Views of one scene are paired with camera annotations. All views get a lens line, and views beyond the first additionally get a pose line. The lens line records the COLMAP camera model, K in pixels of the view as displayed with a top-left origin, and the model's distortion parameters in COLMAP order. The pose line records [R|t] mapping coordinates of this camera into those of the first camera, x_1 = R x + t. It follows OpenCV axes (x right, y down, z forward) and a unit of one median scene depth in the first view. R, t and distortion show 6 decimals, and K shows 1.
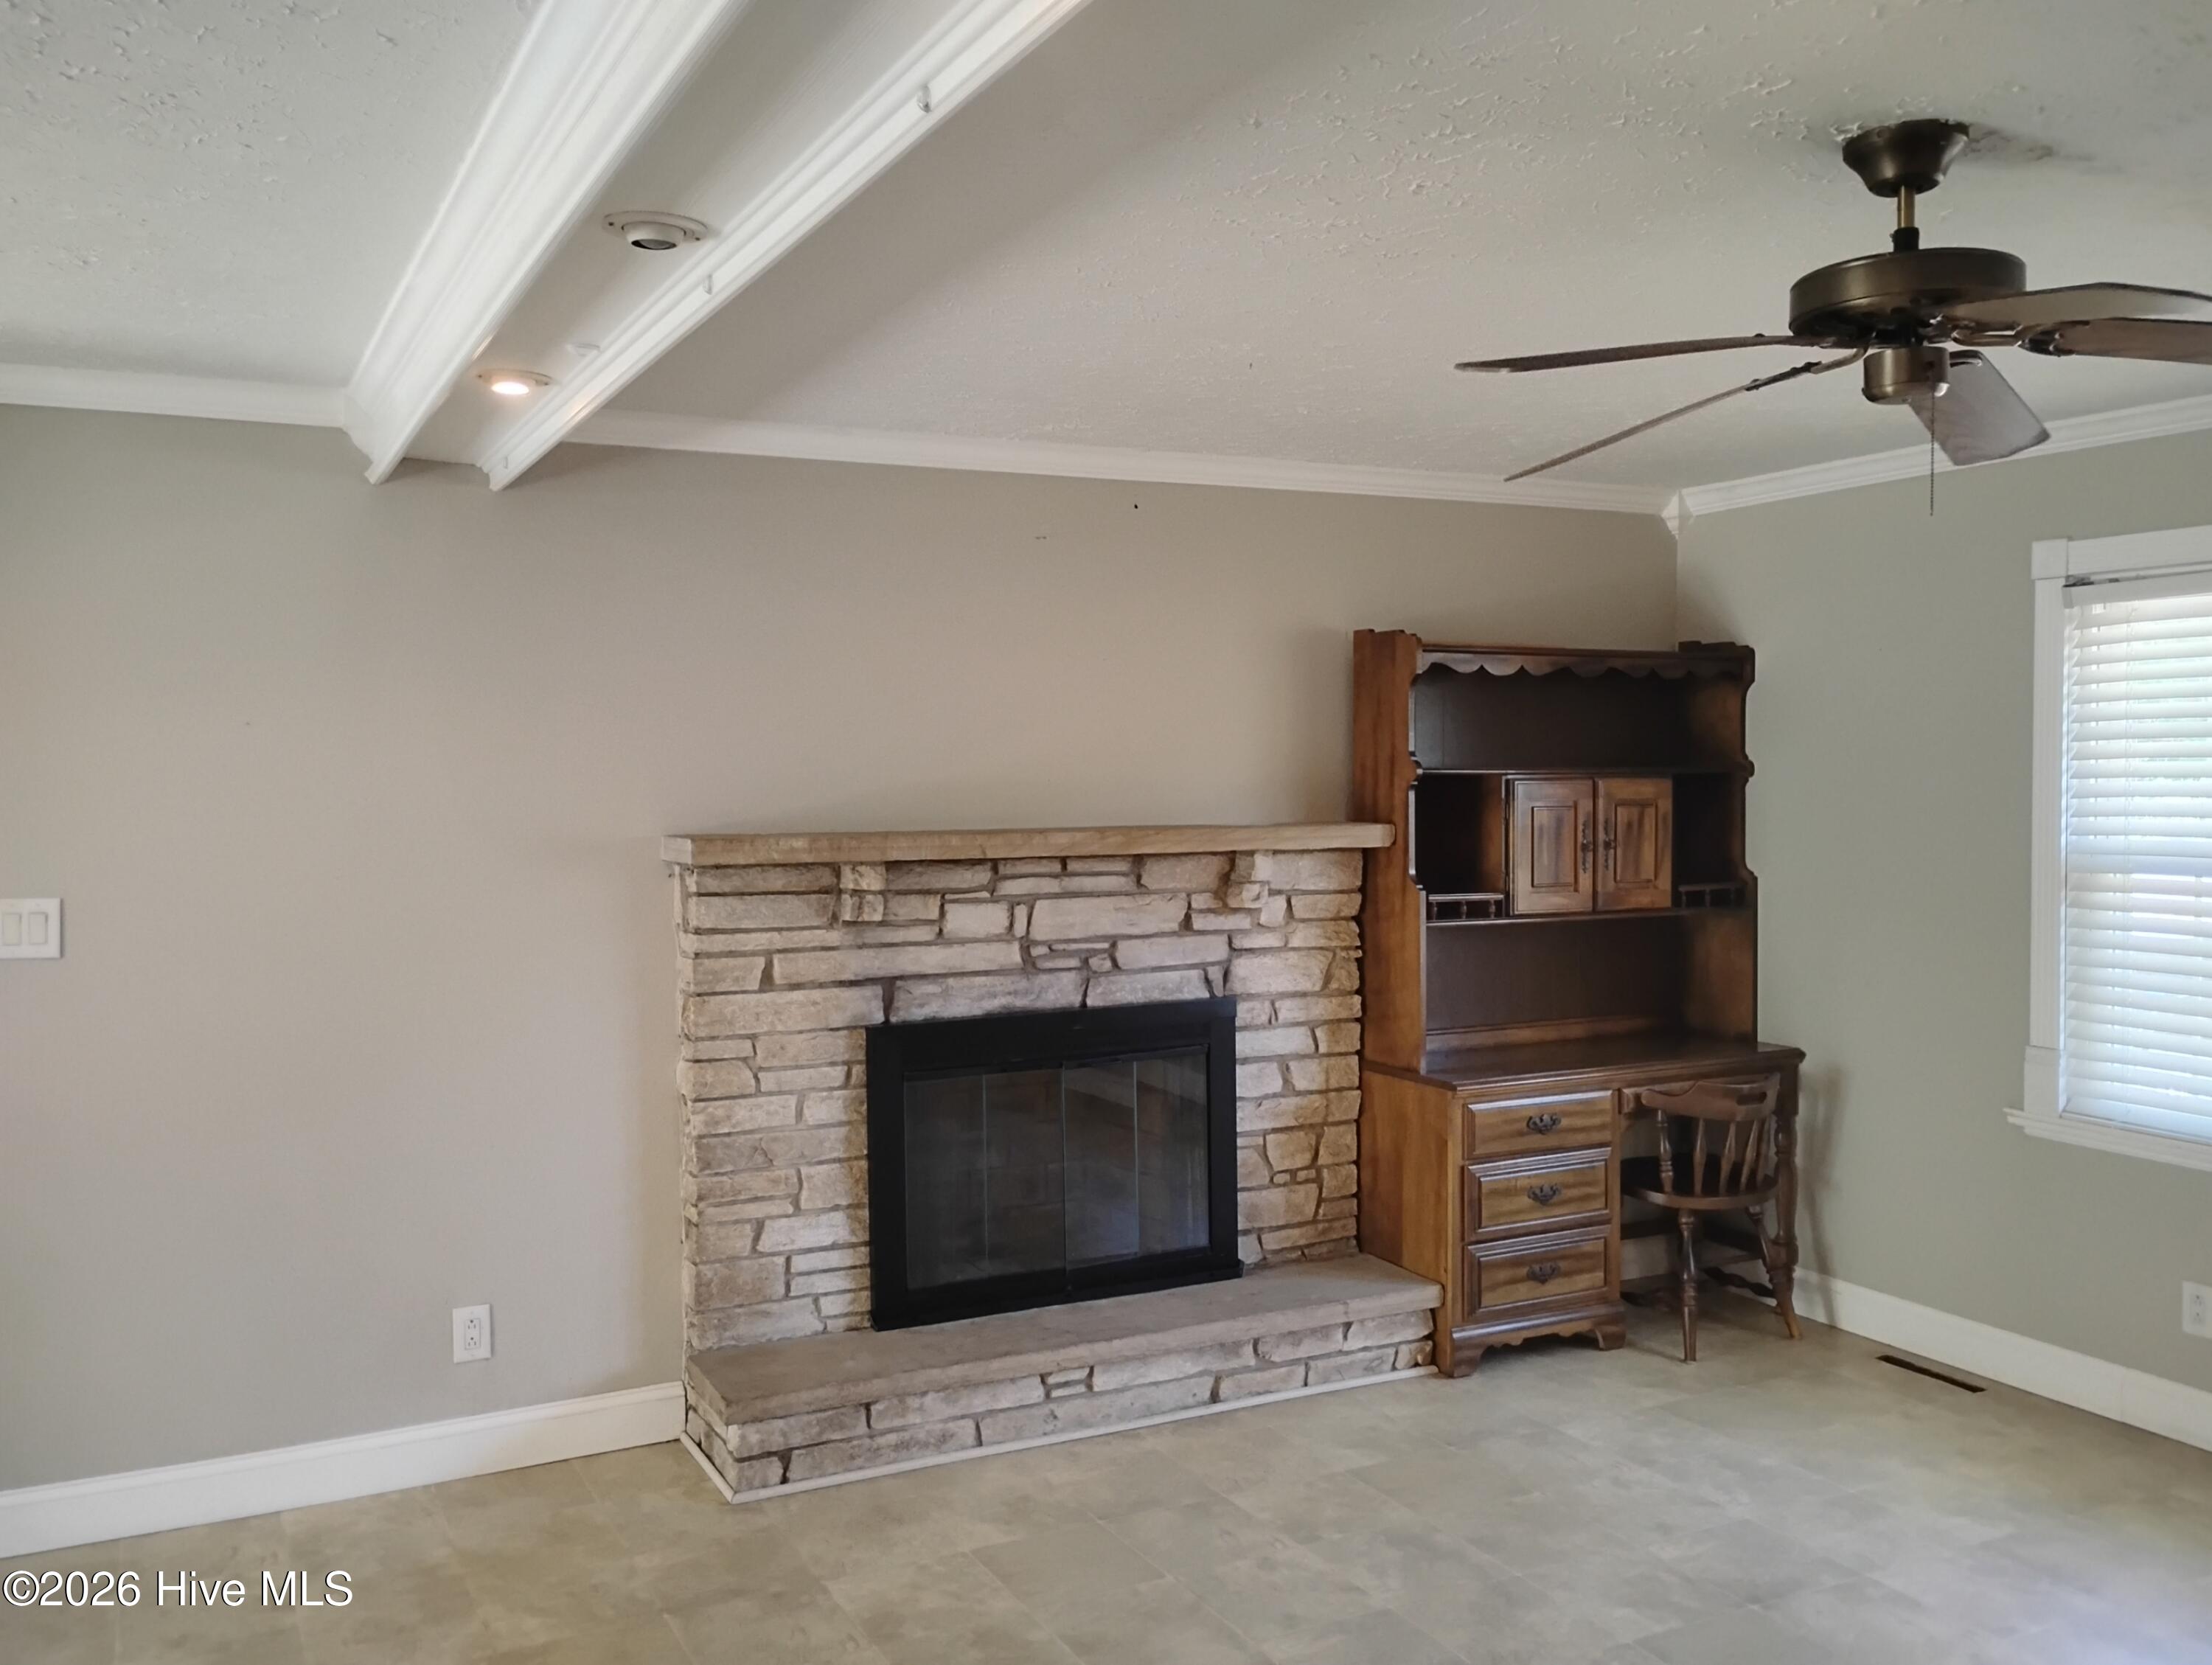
lens RADIAL K [[1901.0, 0, 1106.0], [0, 1901.0, 832.5], [0, 0, 1]] dist [0.009386, 0.001511]
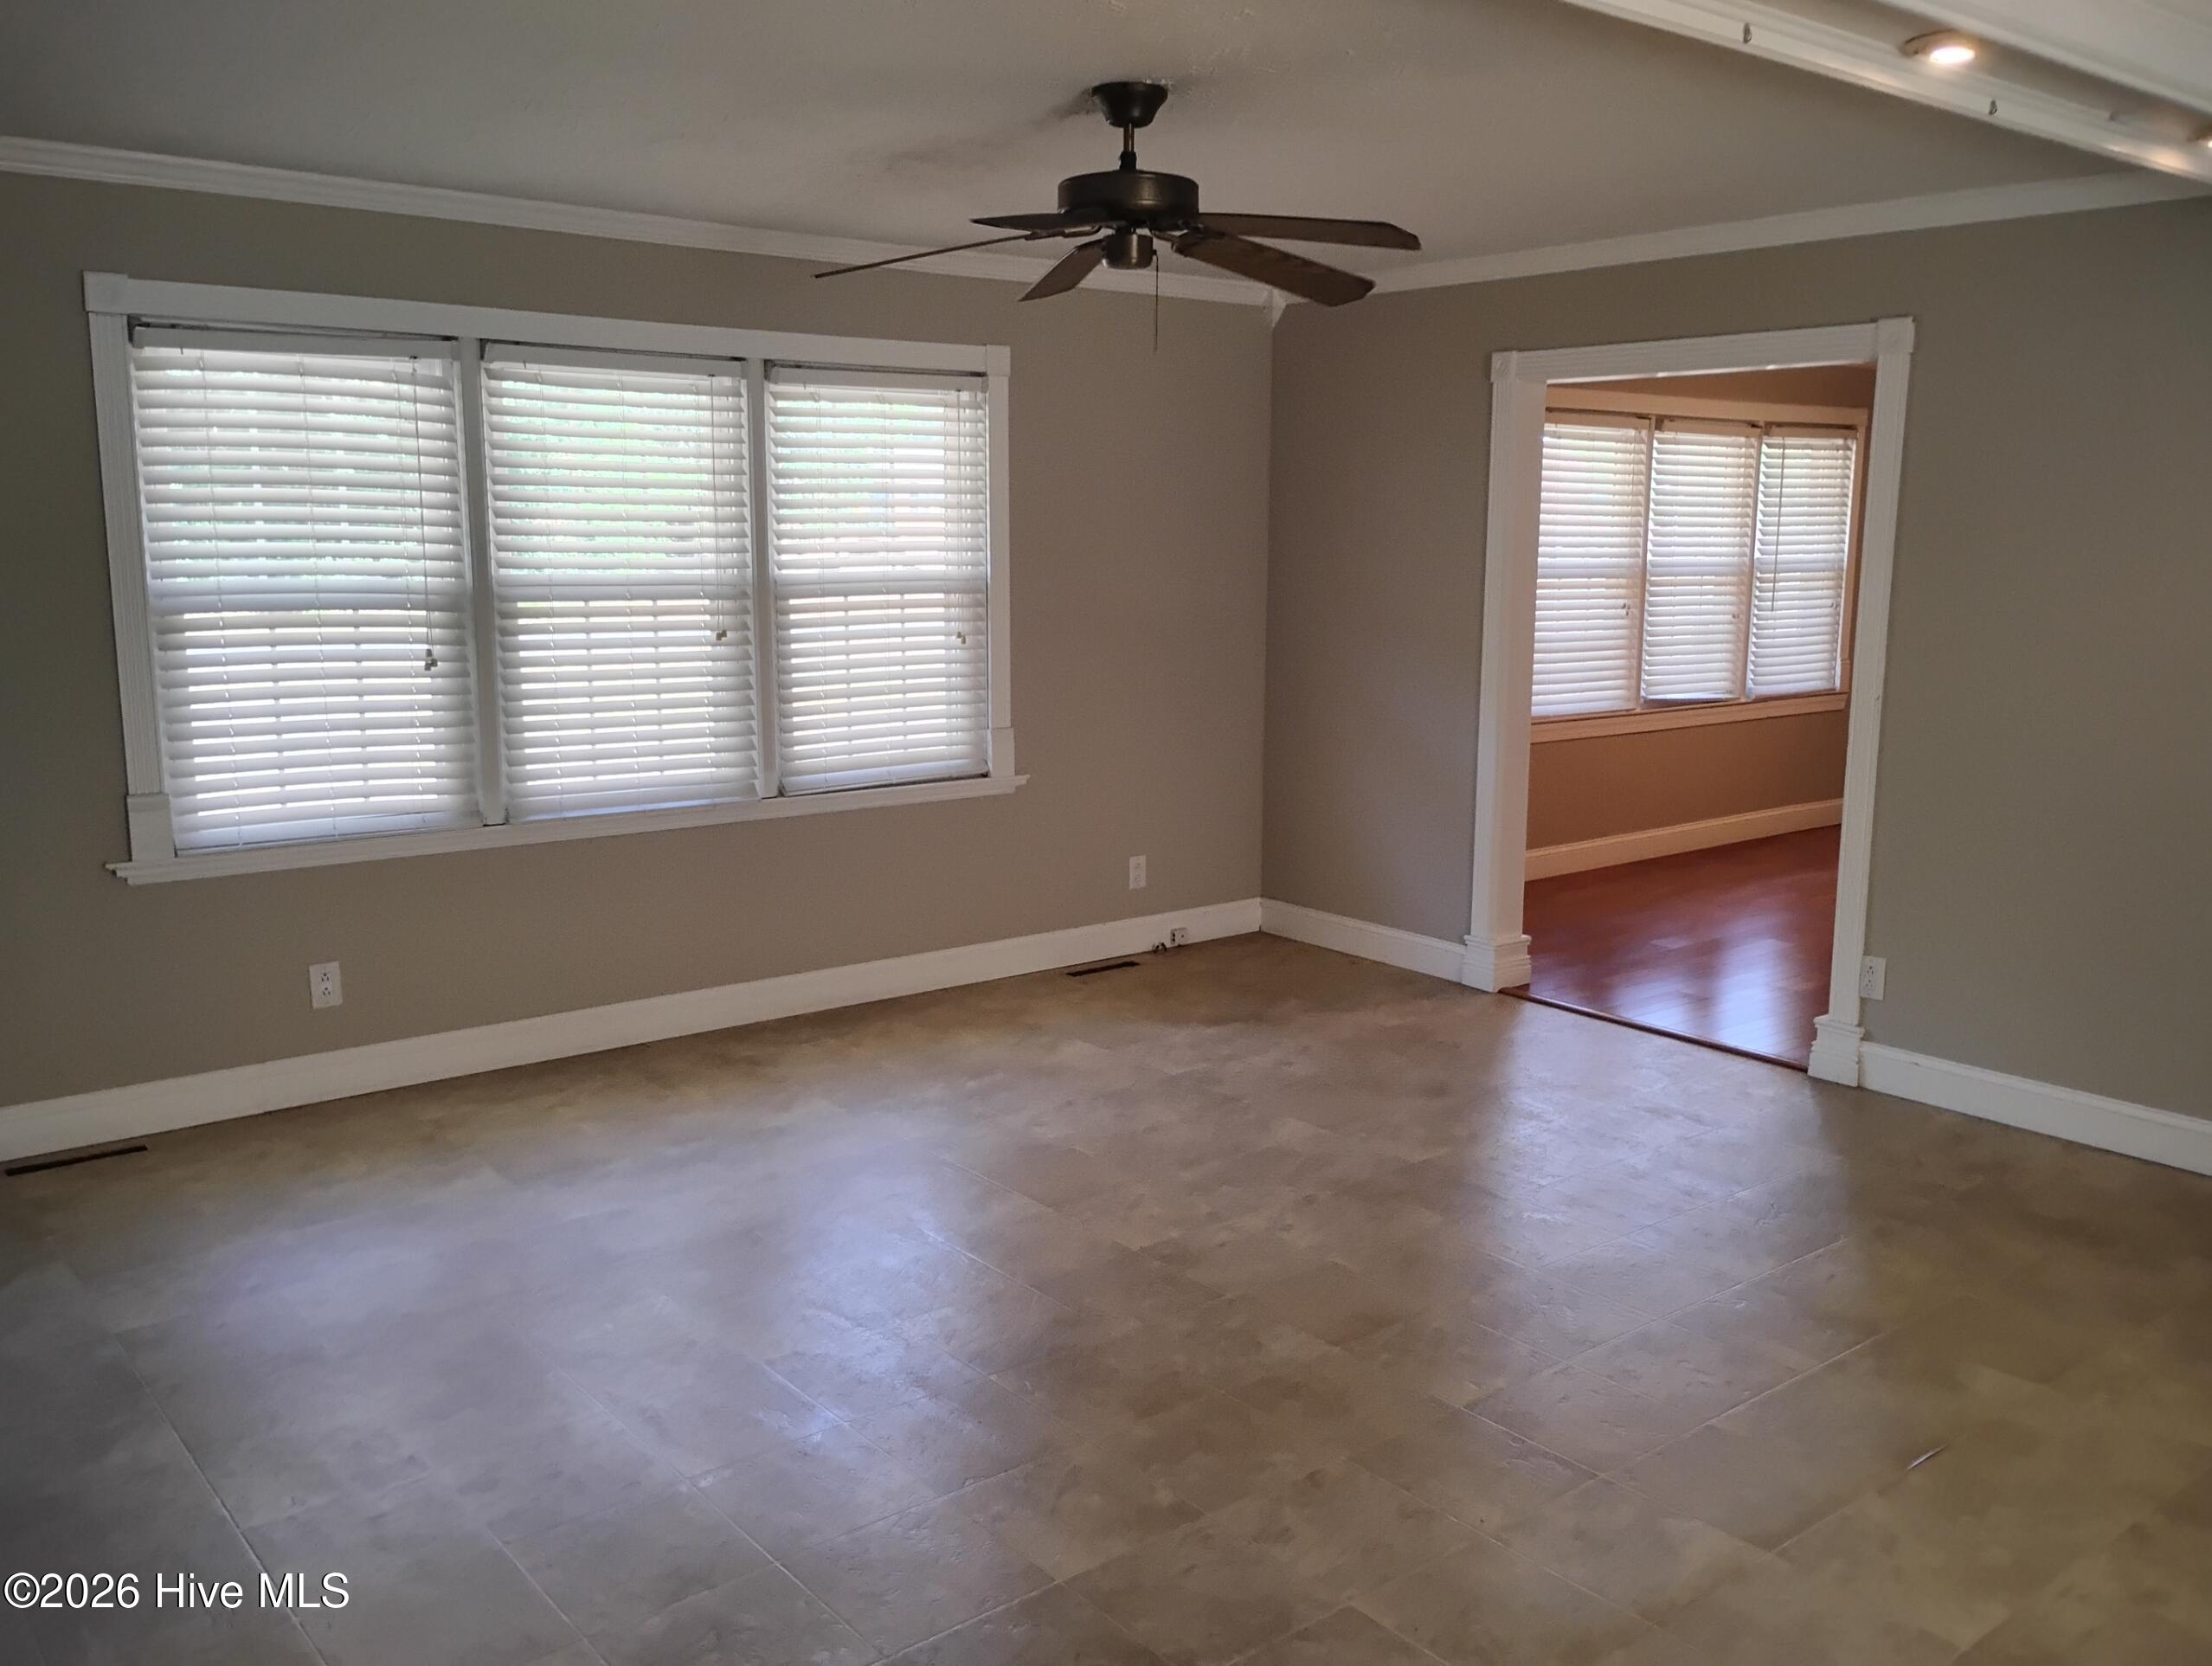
lens RADIAL K [[1802.3, 0, 1106.0], [0, 1802.3, 833.0], [0, 0, 1]] dist [0.006264, -0.000317]
pose [[-0.233239, -0.154279, 0.960103, -0.563393], [0.028420, 0.985831, 0.165318, -0.010705], [-0.972004, 0.065845, -0.225549, 0.750332]]
